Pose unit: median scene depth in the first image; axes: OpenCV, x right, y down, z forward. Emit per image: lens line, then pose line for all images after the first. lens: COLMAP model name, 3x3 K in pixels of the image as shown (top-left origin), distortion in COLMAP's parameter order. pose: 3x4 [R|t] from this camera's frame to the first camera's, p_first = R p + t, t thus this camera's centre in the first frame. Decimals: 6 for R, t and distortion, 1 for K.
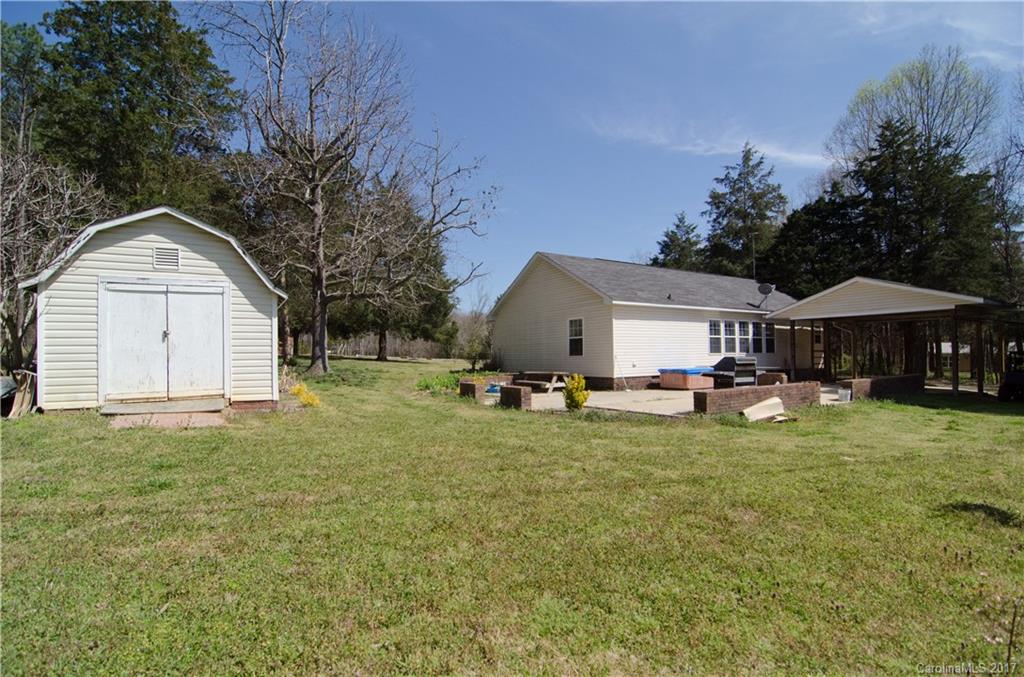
lens RADIAL K [[488.6, 0, 514.9], [0, 488.6, 340.5], [0, 0, 1]] dist [-0.012467, -0.002447]
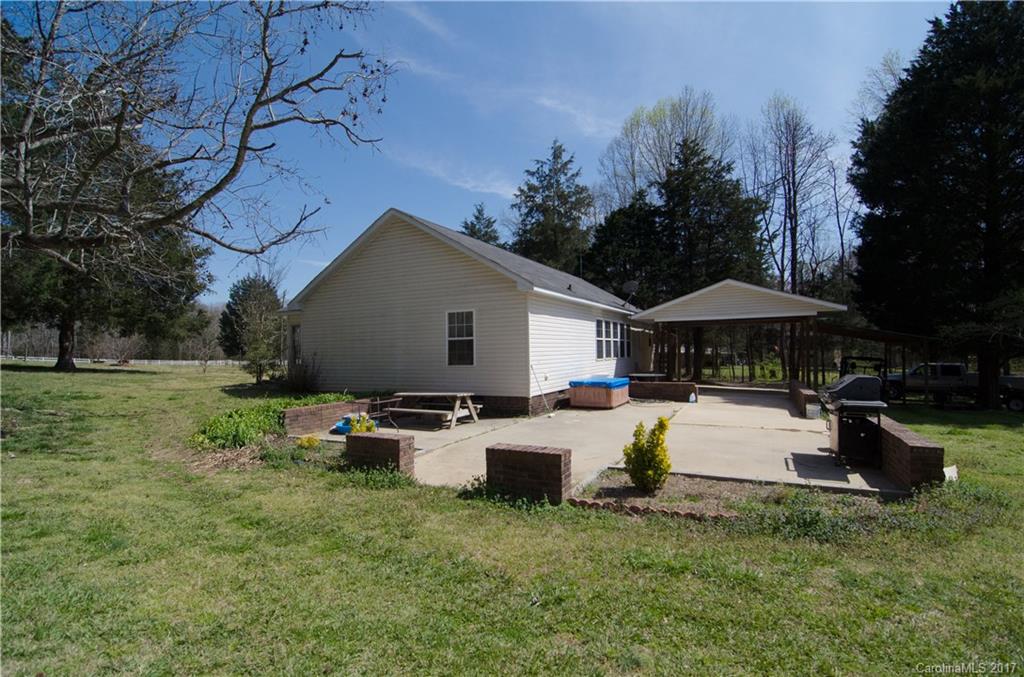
lens RADIAL K [[488.6, 0, 515.8], [0, 488.6, 341.7], [0, 0, 1]] dist [-0.012467, -0.002447]
pose [[0.870518, 0.008886, 0.492057, -0.124188], [-0.012415, 0.999915, 0.003907, -0.004280], [-0.491980, -0.009510, 0.870554, 0.314098]]
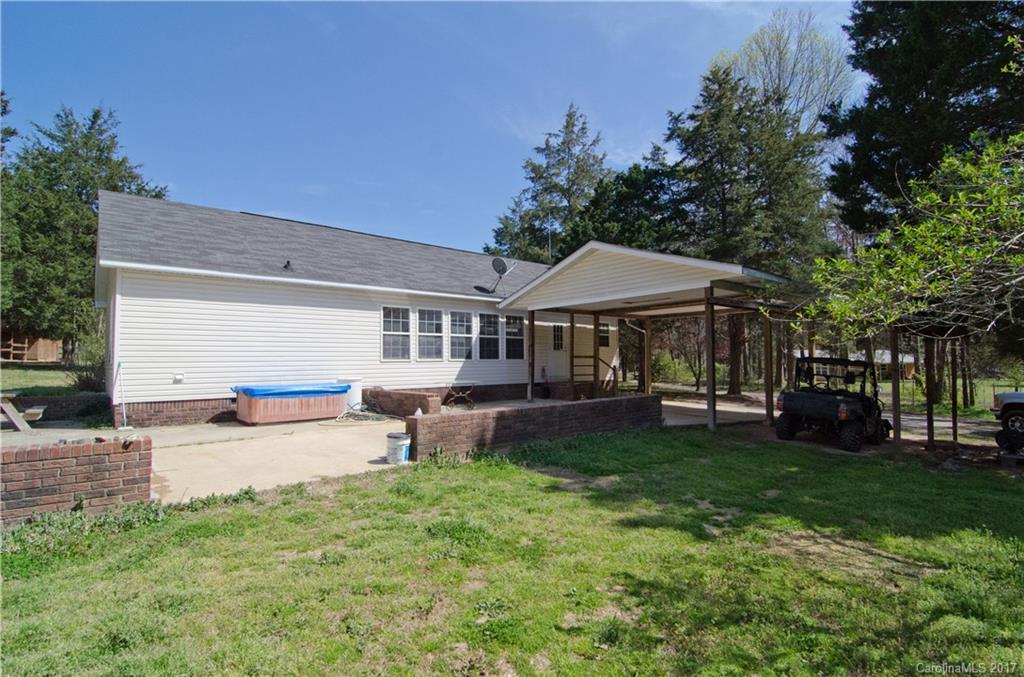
lens RADIAL K [[488.6, 0, 498.2], [0, 488.6, 349.4], [0, 0, 1]] dist [-0.012467, -0.002447]
pose [[0.993022, 0.004427, 0.117847, 0.439828], [-0.005117, 0.999972, 0.005547, 0.008148], [-0.117819, -0.006111, 0.993016, 0.323898]]
